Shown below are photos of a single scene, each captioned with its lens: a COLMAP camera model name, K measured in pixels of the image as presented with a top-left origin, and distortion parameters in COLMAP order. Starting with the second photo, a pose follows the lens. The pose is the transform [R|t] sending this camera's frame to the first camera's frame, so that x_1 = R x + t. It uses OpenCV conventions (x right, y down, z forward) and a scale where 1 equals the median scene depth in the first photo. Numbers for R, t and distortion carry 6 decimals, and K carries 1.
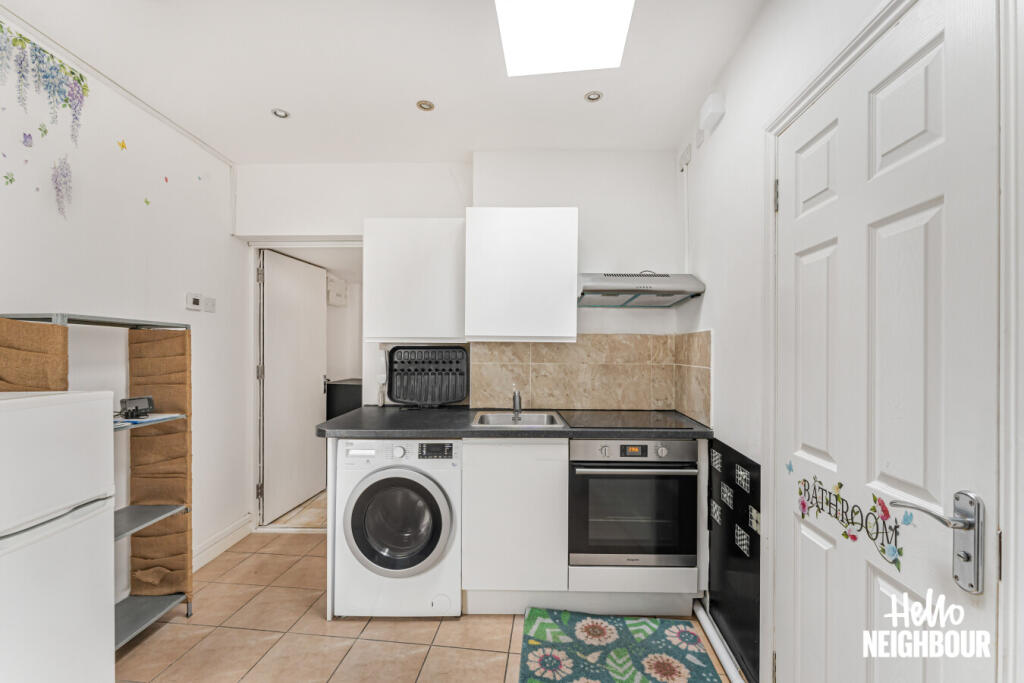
lens RADIAL K [[424.2, 0, 506.6], [0, 424.2, 346.2], [0, 0, 1]] dist [-0.002181, -0.000186]
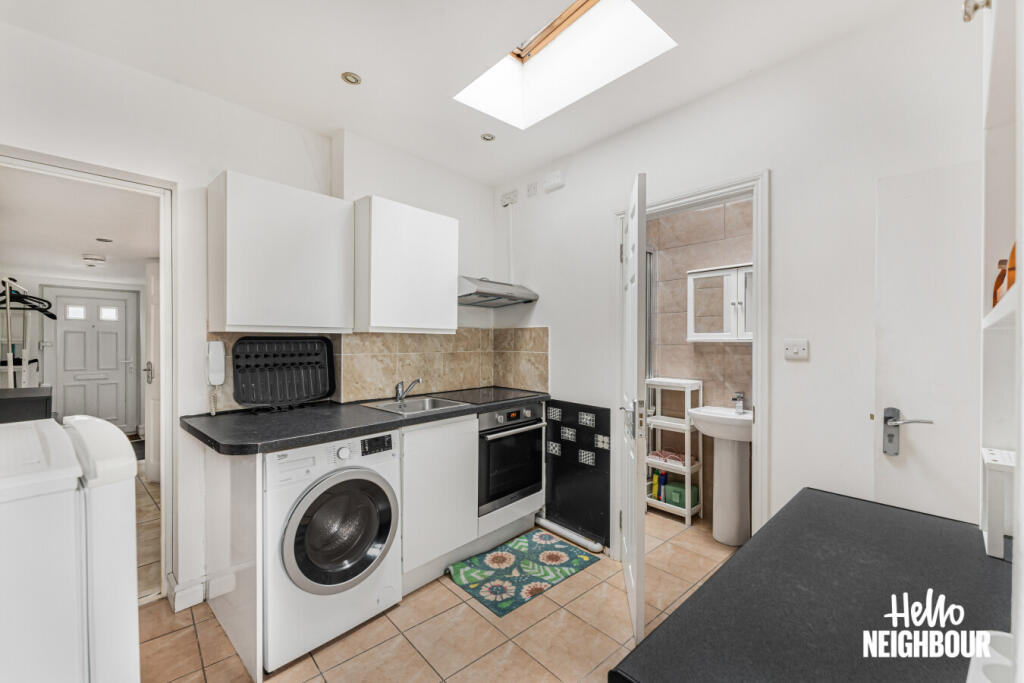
lens RADIAL K [[420.3, 0, 509.8], [0, 420.3, 339.4], [0, 0, 1]] dist [0.001524, 0.000060]
pose [[0.657472, -0.000952, 0.753478, -0.695686], [-0.006883, 0.999950, 0.007269, -0.004665], [-0.753447, -0.009965, 0.657433, 0.137485]]
